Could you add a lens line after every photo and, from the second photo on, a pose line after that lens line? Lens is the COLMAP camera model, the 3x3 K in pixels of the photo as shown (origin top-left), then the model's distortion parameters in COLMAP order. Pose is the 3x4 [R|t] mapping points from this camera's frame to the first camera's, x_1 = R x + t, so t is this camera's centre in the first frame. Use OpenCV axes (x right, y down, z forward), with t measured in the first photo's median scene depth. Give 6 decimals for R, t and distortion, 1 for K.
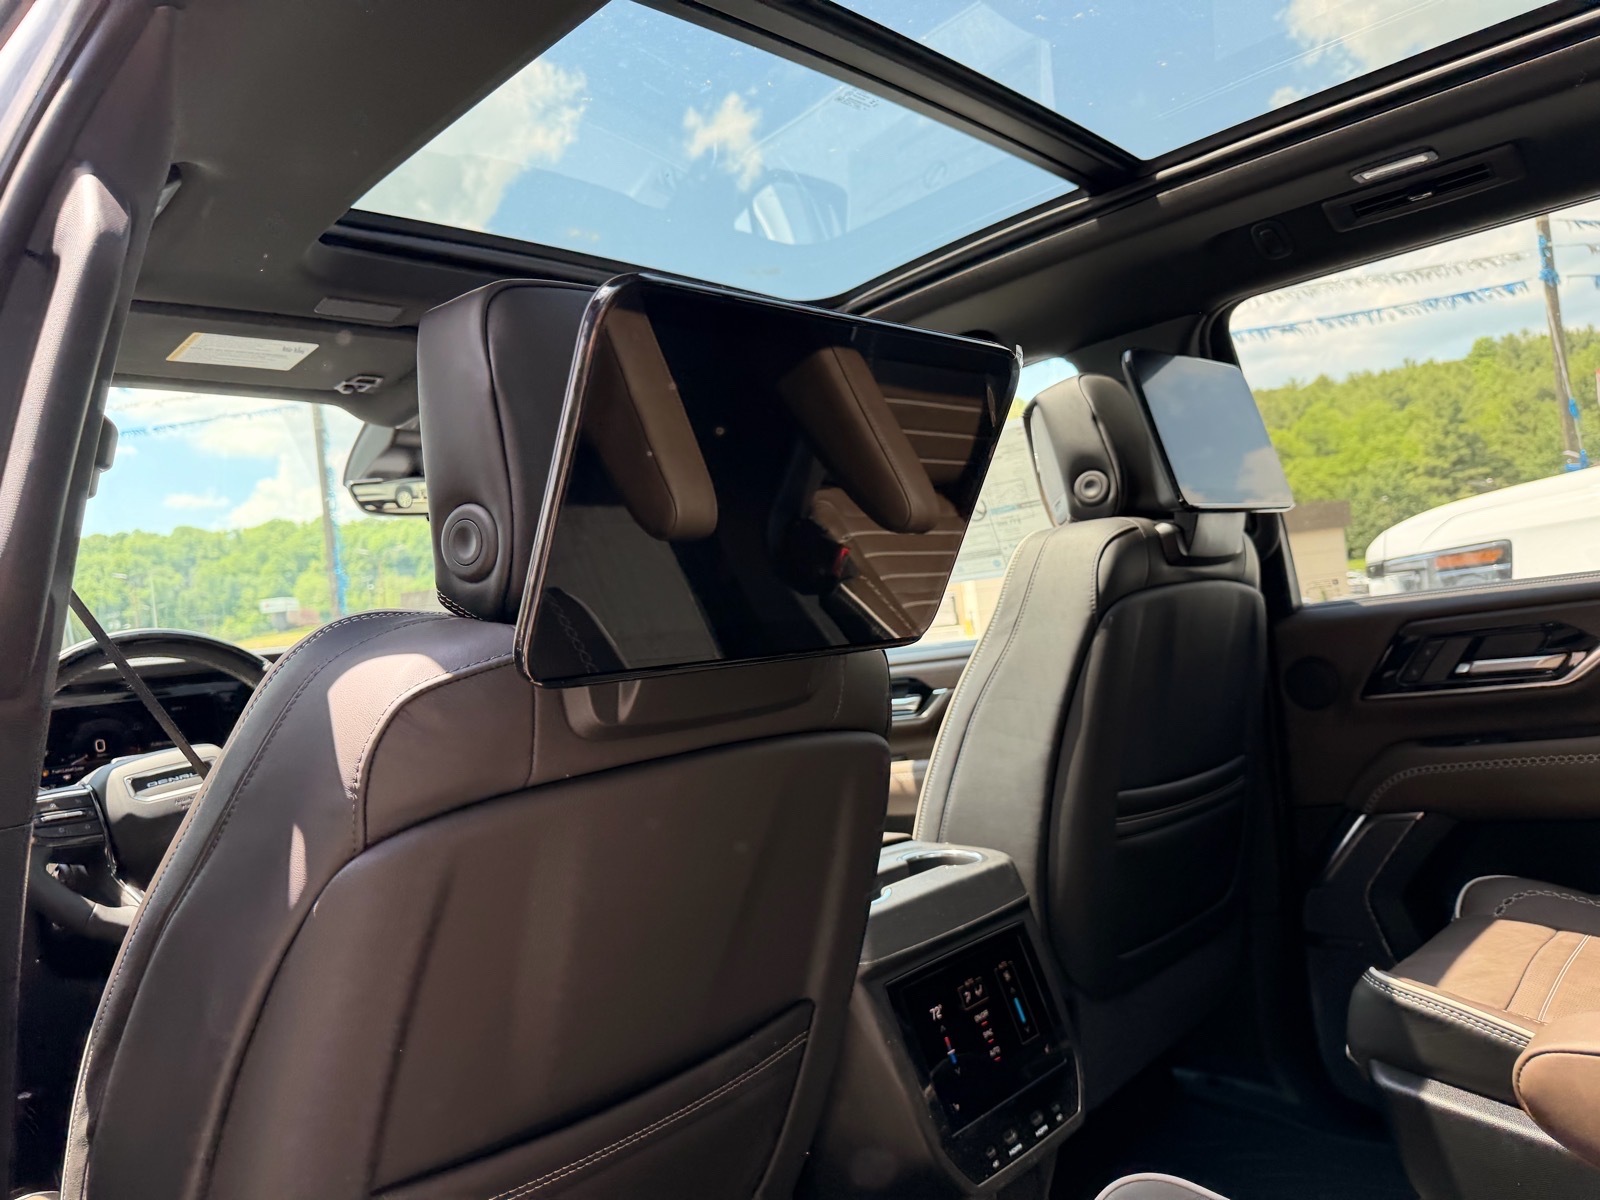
lens RADIAL K [[1117.0, 0, 798.4], [0, 1117.0, 579.5], [0, 0, 1]] dist [0.039118, -0.081310]
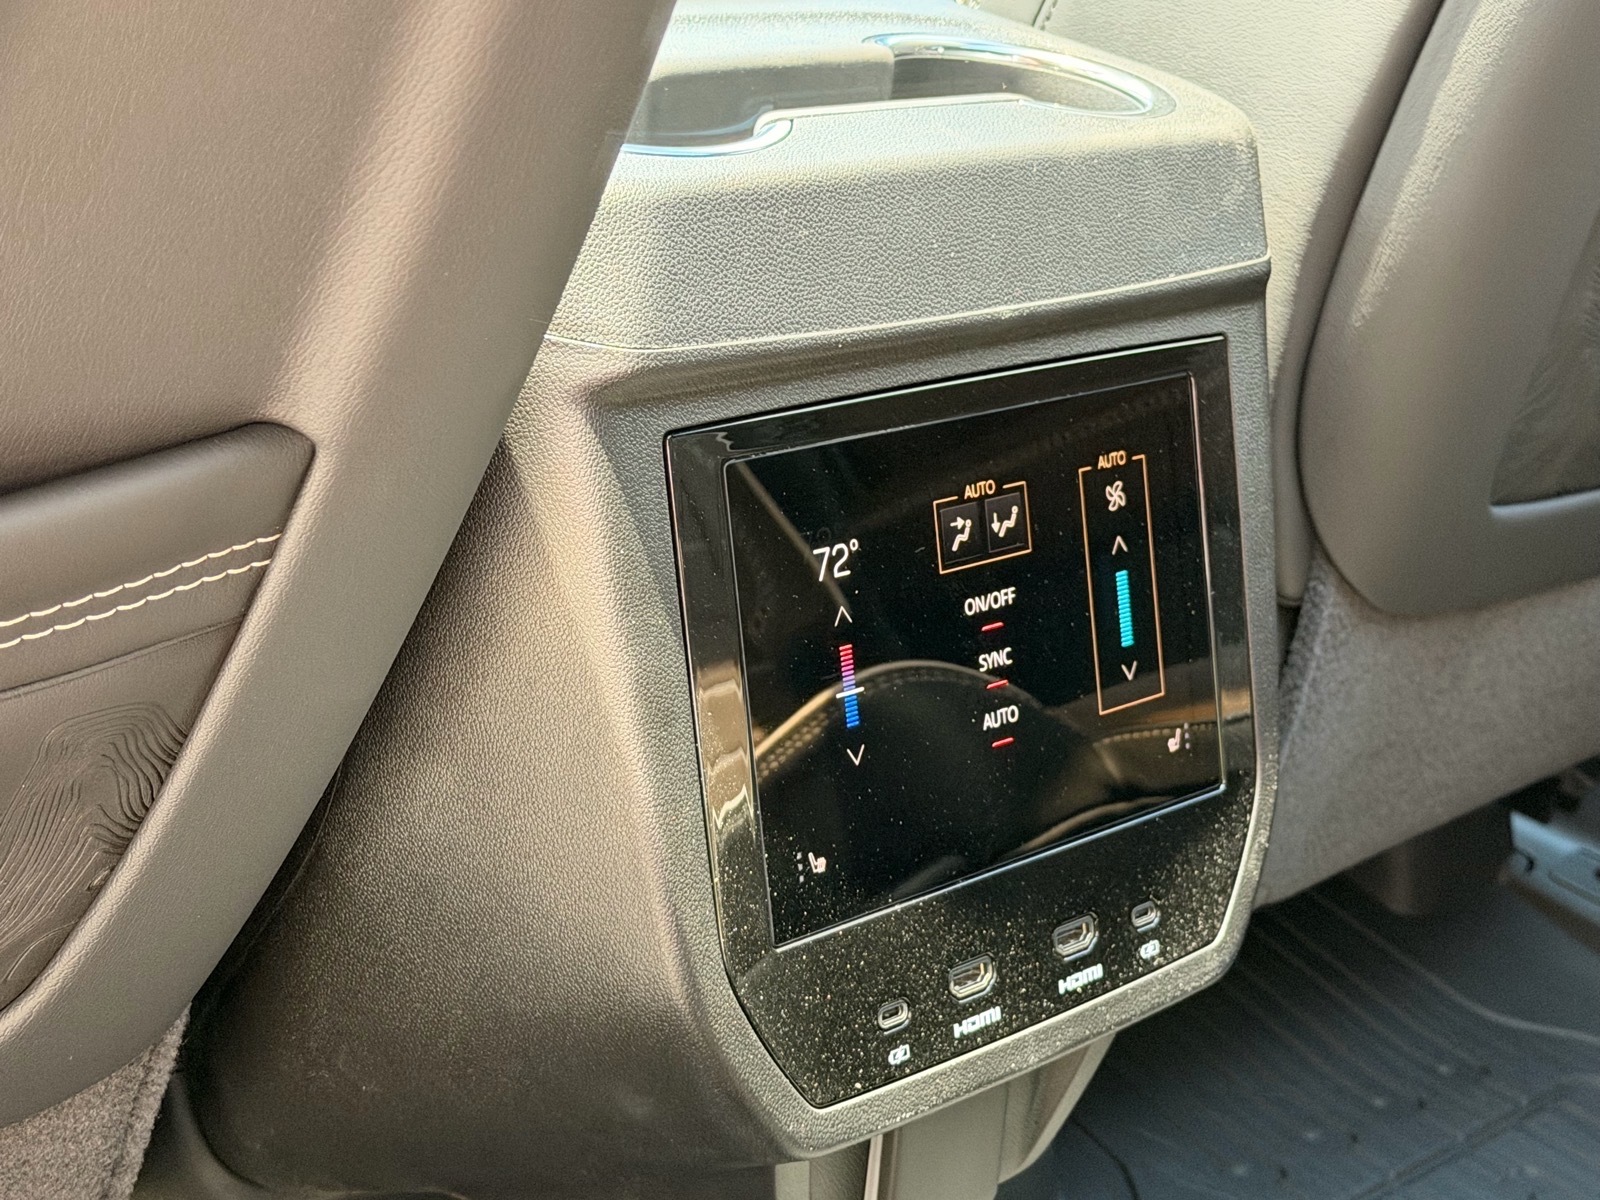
lens RADIAL K [[2727.5, 0, 800.0], [0, 2727.5, 600.0], [0, 0, 1]] dist [0.199481, 0.008044]
pose [[0.972243, 0.226376, 0.059144, 0.073576], [-0.230458, 0.882869, 0.409183, 0.109140], [0.040413, -0.411456, 0.910533, 0.352367]]
